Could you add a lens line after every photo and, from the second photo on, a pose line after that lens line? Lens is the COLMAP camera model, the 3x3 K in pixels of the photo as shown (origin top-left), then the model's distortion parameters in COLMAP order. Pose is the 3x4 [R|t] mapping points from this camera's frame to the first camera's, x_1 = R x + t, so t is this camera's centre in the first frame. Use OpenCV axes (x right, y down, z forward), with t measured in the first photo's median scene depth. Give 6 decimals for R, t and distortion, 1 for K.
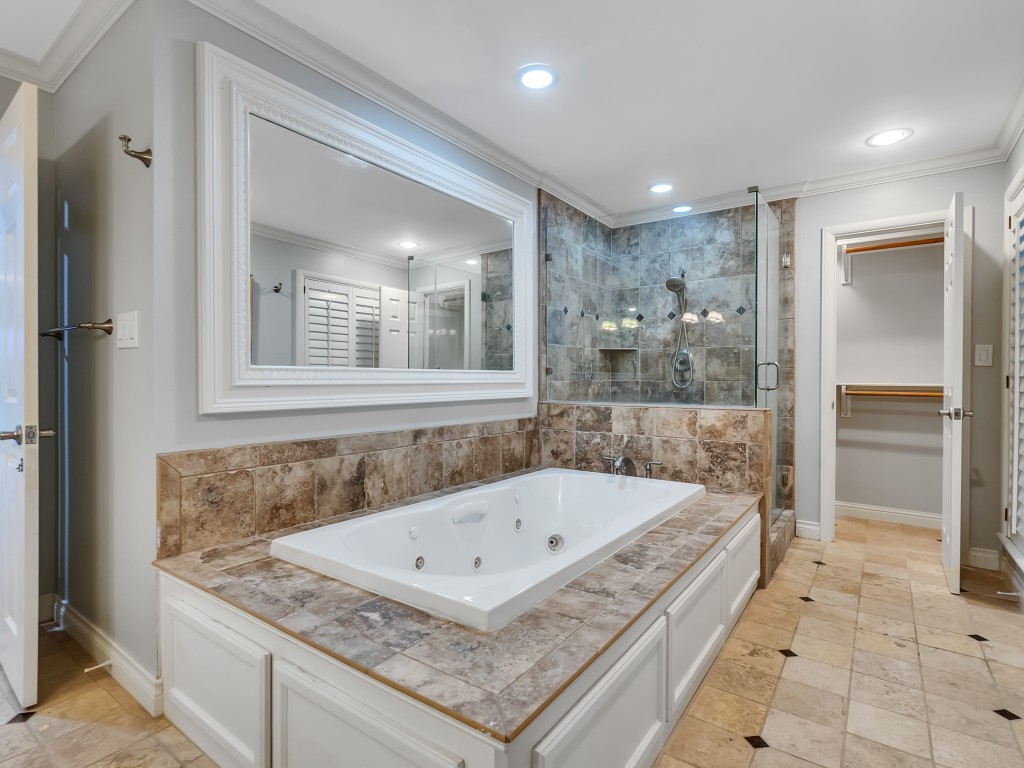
lens RADIAL K [[522.8, 0, 503.5], [0, 522.8, 382.5], [0, 0, 1]] dist [-0.000886, -0.000366]
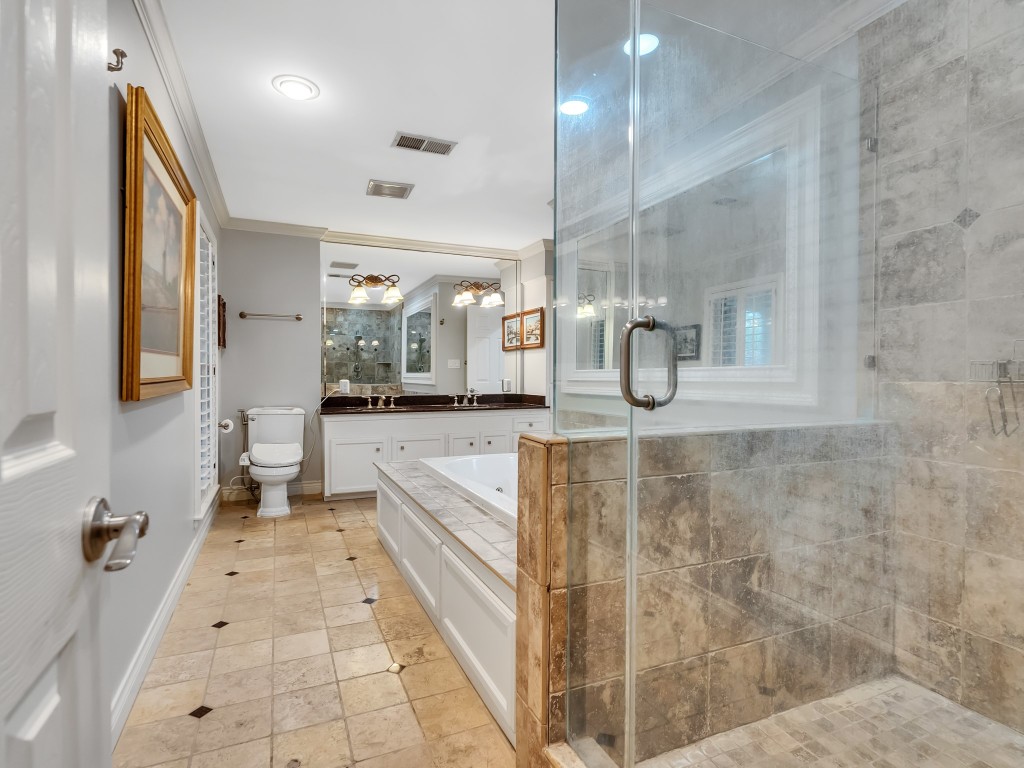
lens RADIAL K [[522.8, 0, 506.5], [0, 522.8, 380.7], [0, 0, 1]] dist [-0.000886, -0.000366]
pose [[-0.504835, 0.003325, -0.863210, 1.284311], [-0.007437, 0.999939, 0.008202, -0.007214], [0.863184, 0.010560, -0.504779, 1.680784]]
